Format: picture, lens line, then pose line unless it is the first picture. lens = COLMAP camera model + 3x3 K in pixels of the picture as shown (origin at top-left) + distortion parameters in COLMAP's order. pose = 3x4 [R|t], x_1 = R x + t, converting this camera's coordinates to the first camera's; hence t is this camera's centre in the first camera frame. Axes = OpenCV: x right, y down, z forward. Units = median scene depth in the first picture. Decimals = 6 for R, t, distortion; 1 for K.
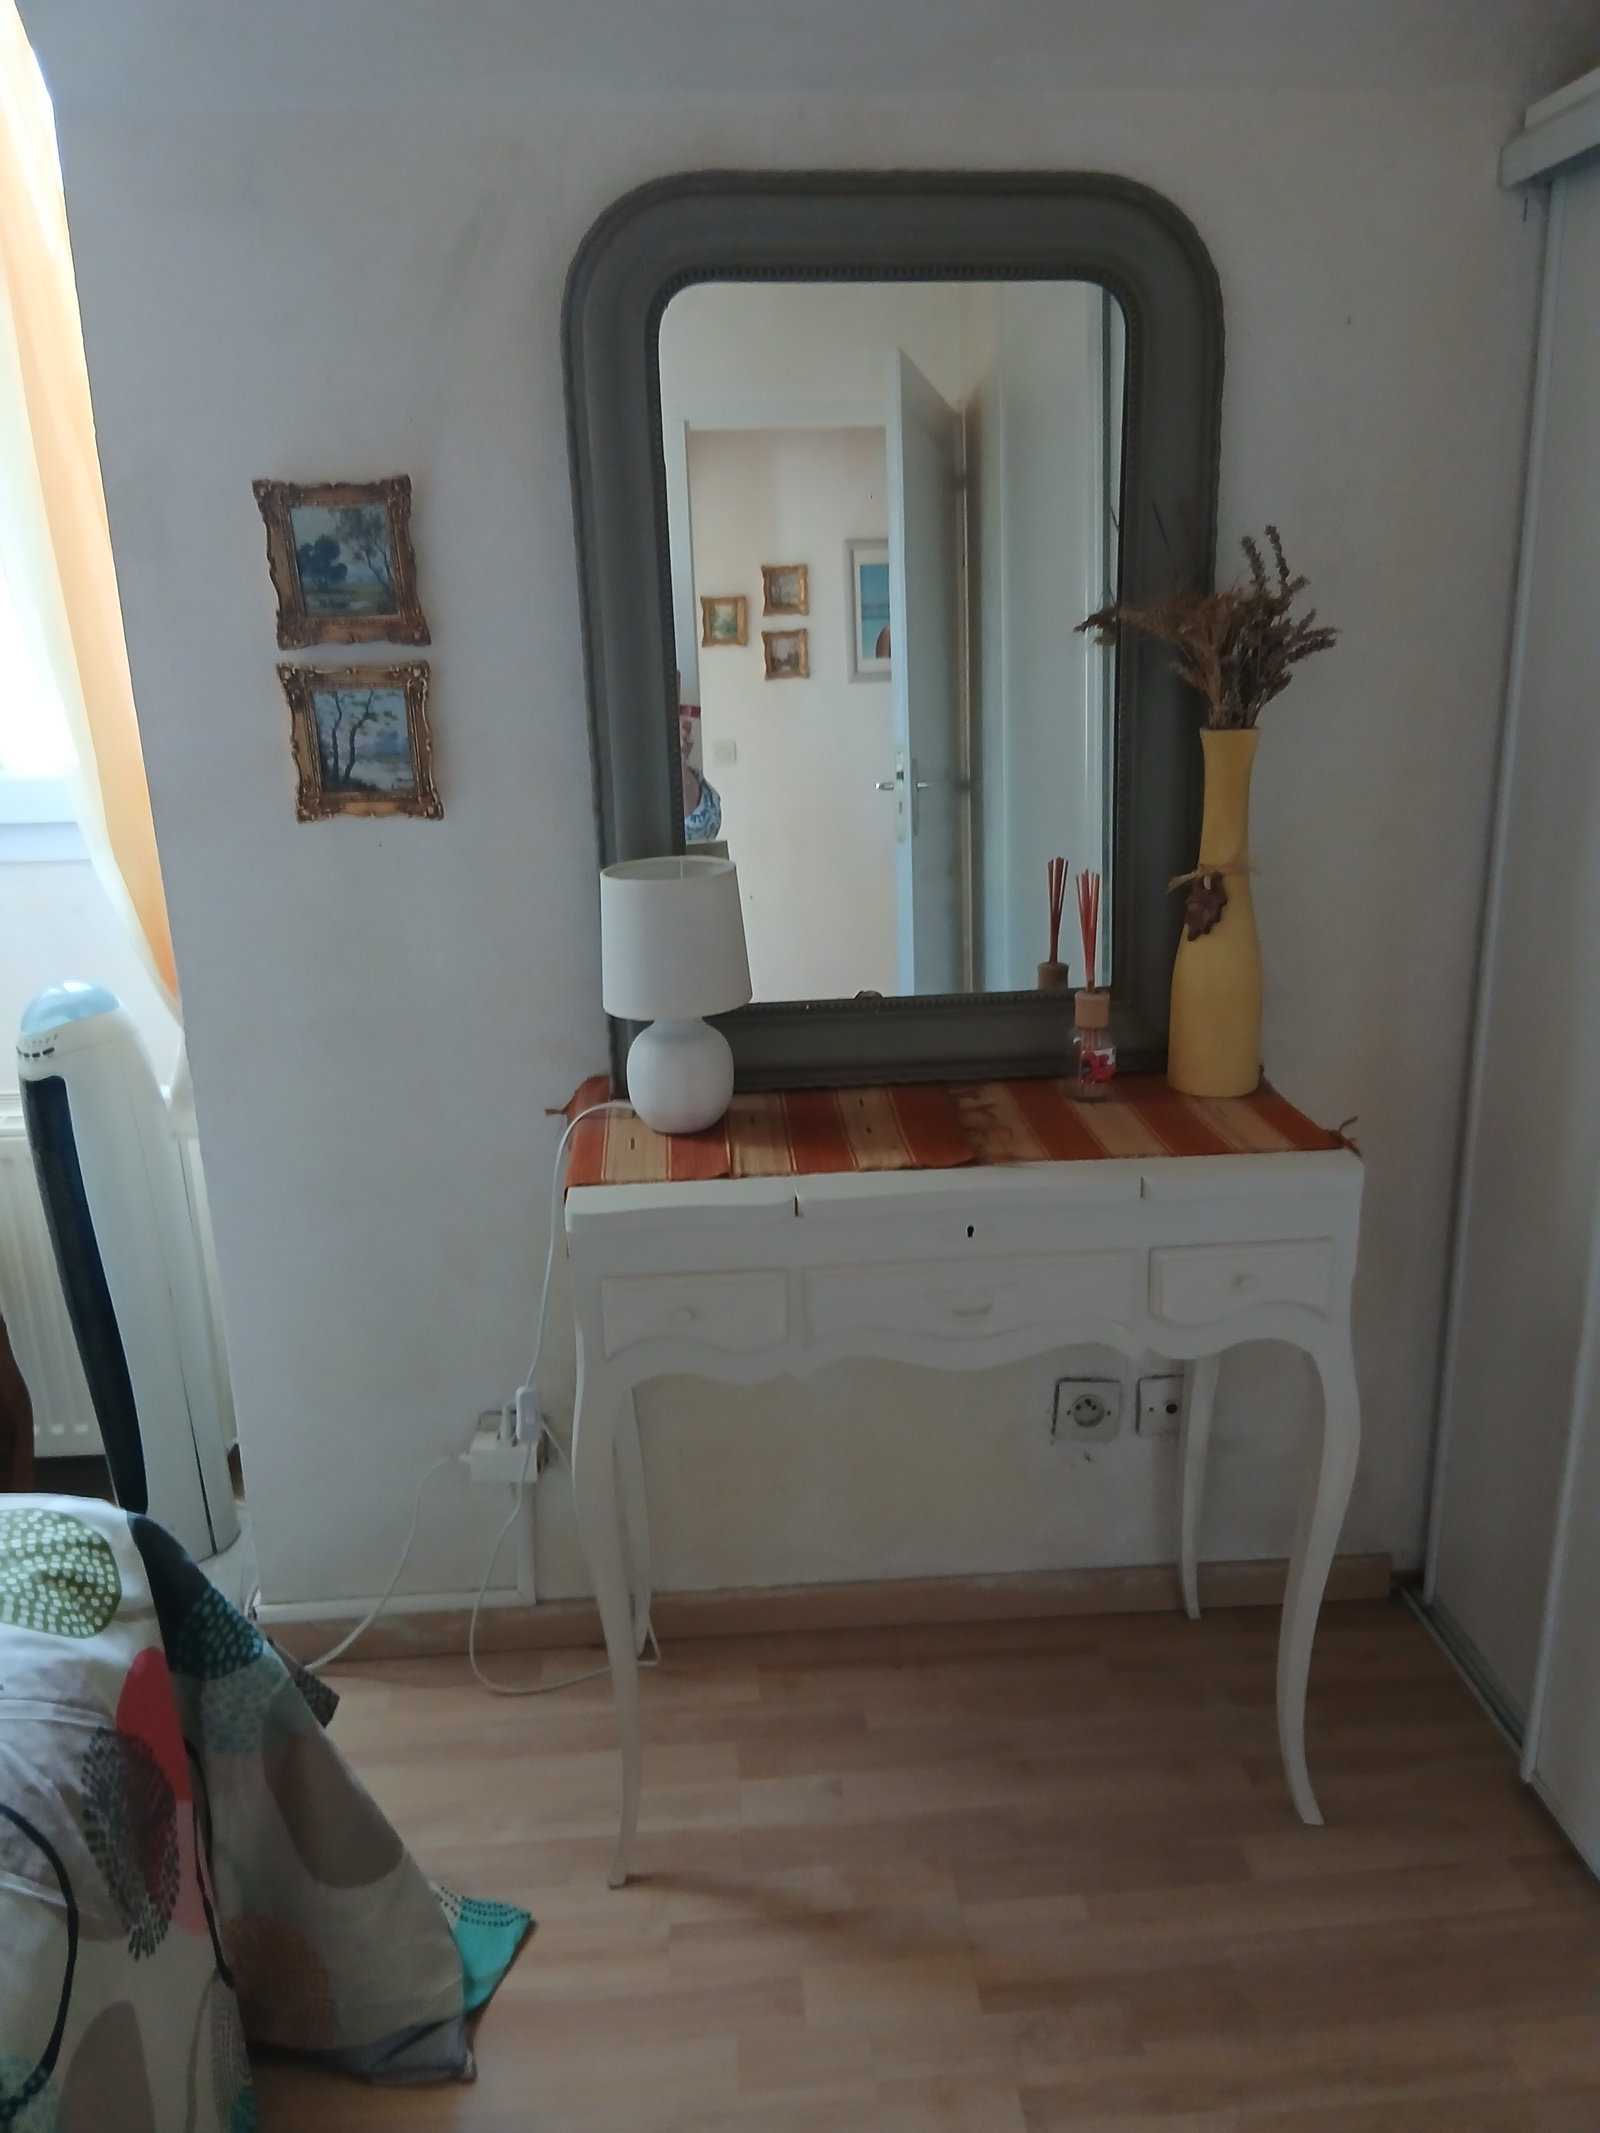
lens RADIAL K [[1653.6, 0, 802.0], [0, 1653.6, 1032.8], [0, 0, 1]] dist [0.002039, -0.003059]
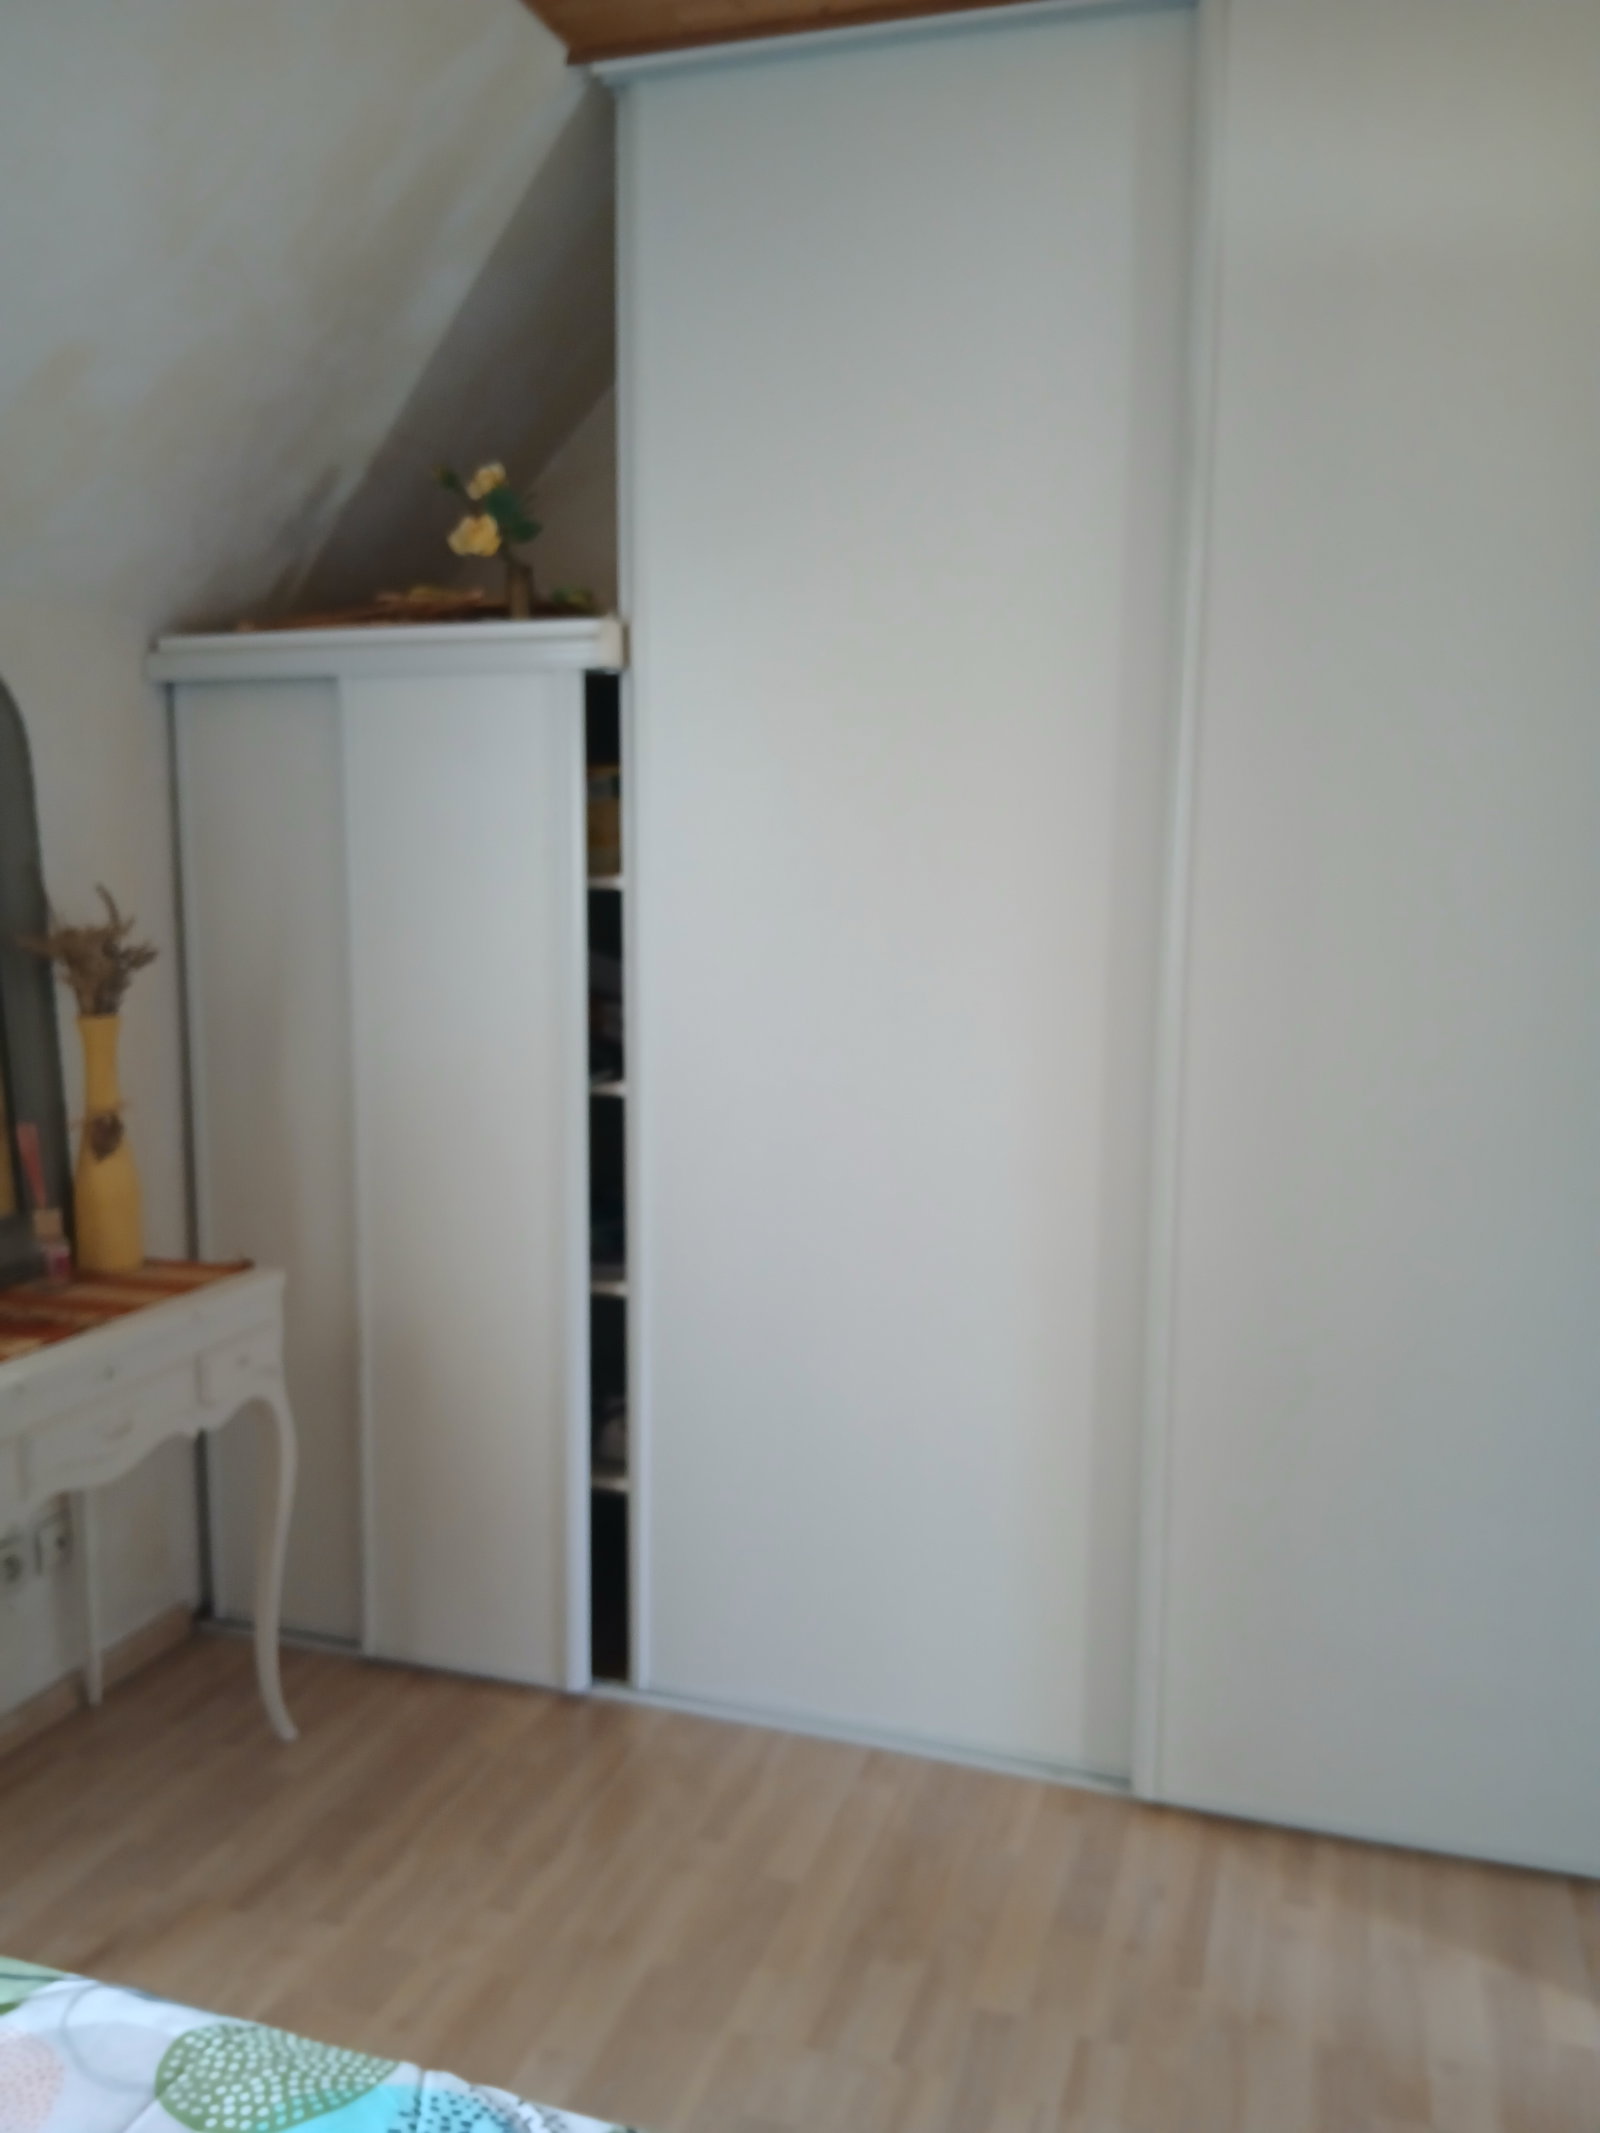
lens RADIAL K [[1593.9, 0, 801.8], [0, 1593.9, 1016.6], [0, 0, 1]] dist [-0.004251, -0.091032]
pose [[0.382192, -0.063828, 0.921876, -0.787010], [0.239353, 0.970404, -0.032044, 0.010483], [-0.892546, 0.232901, 0.386158, -0.091561]]
